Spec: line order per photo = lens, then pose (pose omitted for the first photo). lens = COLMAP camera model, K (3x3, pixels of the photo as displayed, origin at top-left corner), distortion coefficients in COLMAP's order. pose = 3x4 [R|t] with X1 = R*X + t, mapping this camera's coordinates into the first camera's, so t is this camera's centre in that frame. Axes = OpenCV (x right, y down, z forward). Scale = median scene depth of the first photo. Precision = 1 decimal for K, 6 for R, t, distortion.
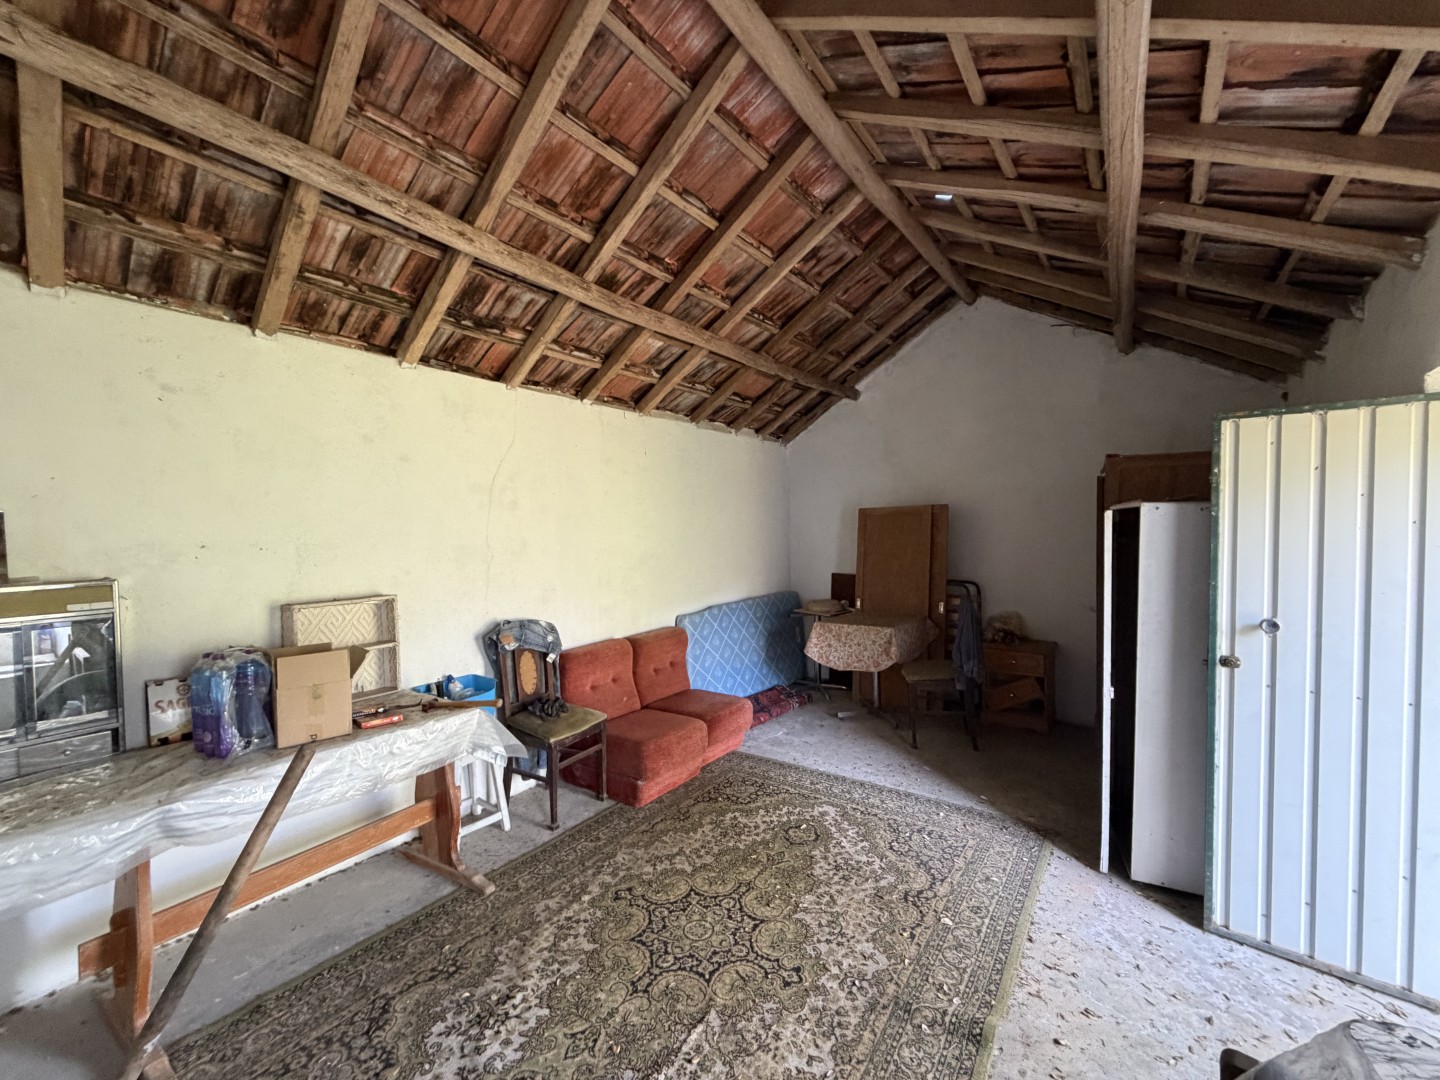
lens RADIAL K [[575.7, 0, 716.0], [0, 575.7, 538.8], [0, 0, 1]] dist [-0.000084, 0.000770]
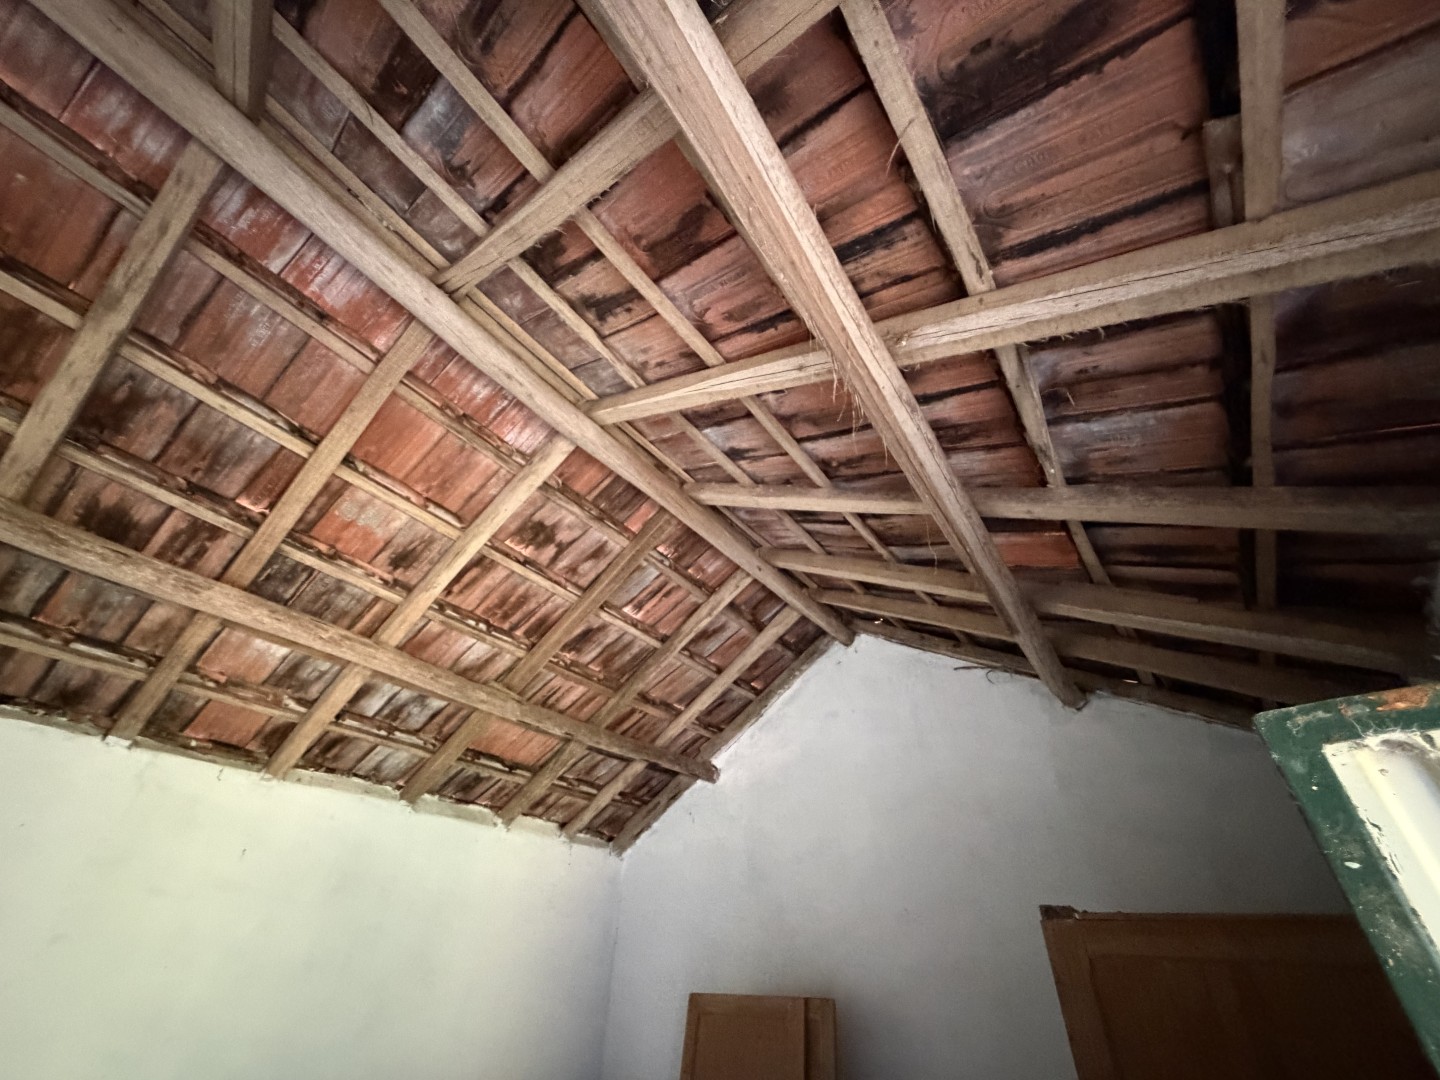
lens RADIAL K [[575.7, 0, 722.6], [0, 575.7, 540.9], [0, 0, 1]] dist [-0.000084, 0.000770]
pose [[0.998851, 0.034817, -0.032928, 0.474138], [-0.047714, 0.786320, -0.615975, -0.092106], [0.004445, 0.616838, 0.787077, 0.548959]]
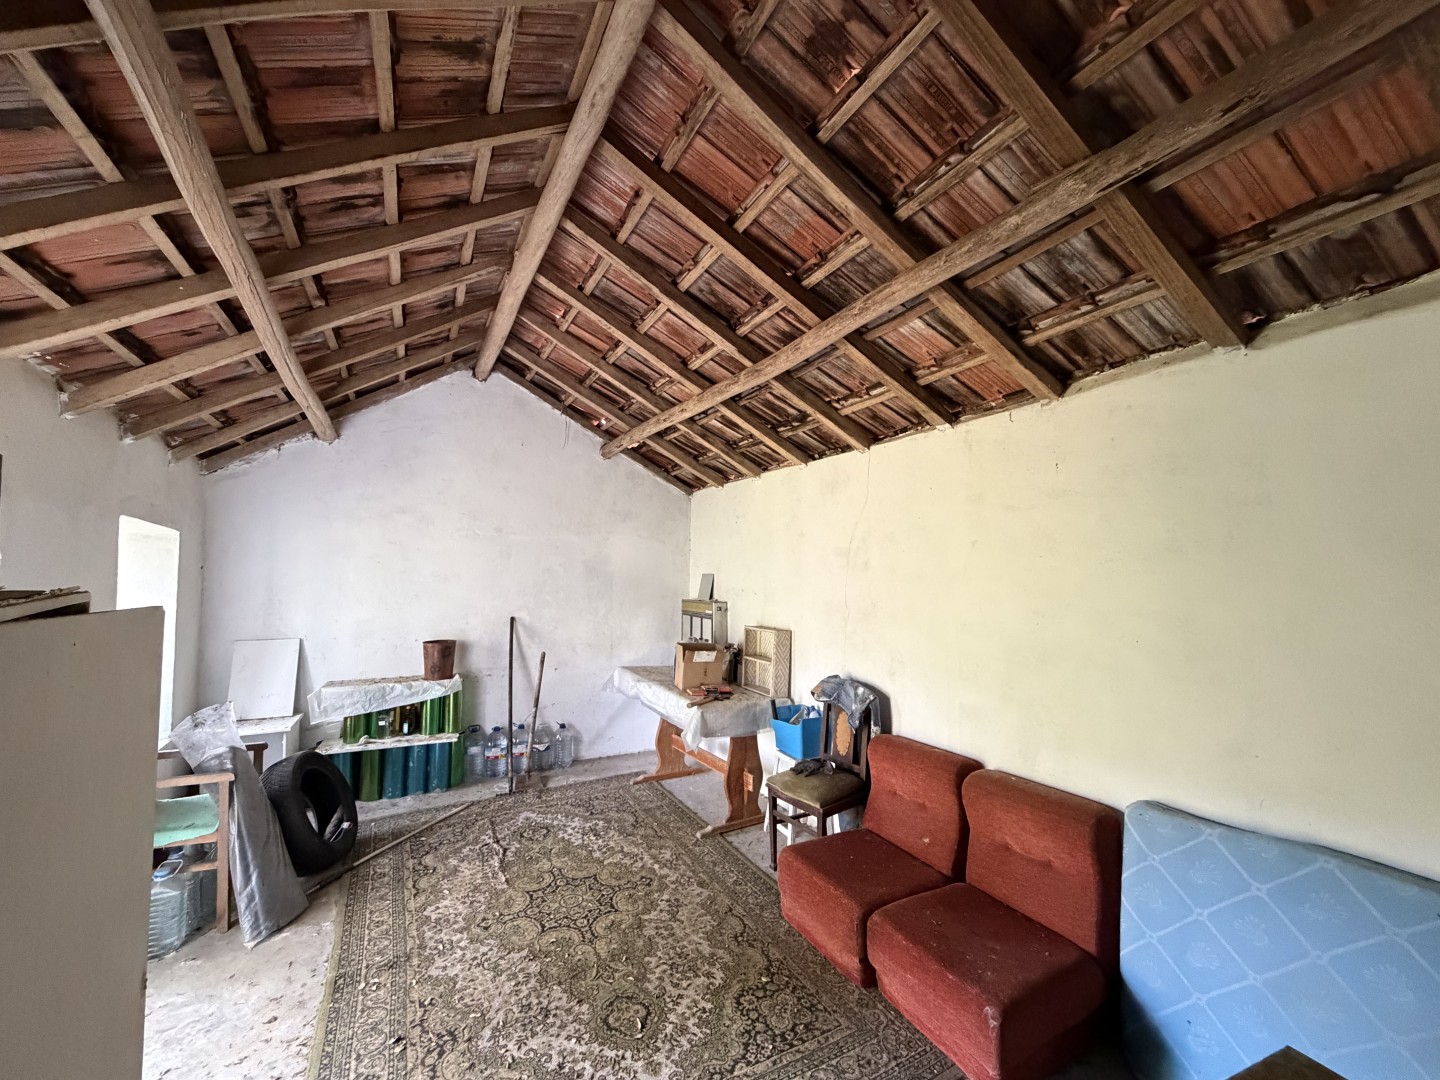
lens RADIAL K [[575.7, 0, 719.1], [0, 575.7, 538.1], [0, 0, 1]] dist [-0.000084, 0.000770]
pose [[-0.430388, -0.031160, -0.902106, 0.732581], [-0.009700, 0.999506, -0.029897, -0.081500], [0.902592, -0.004117, -0.430477, 1.322065]]
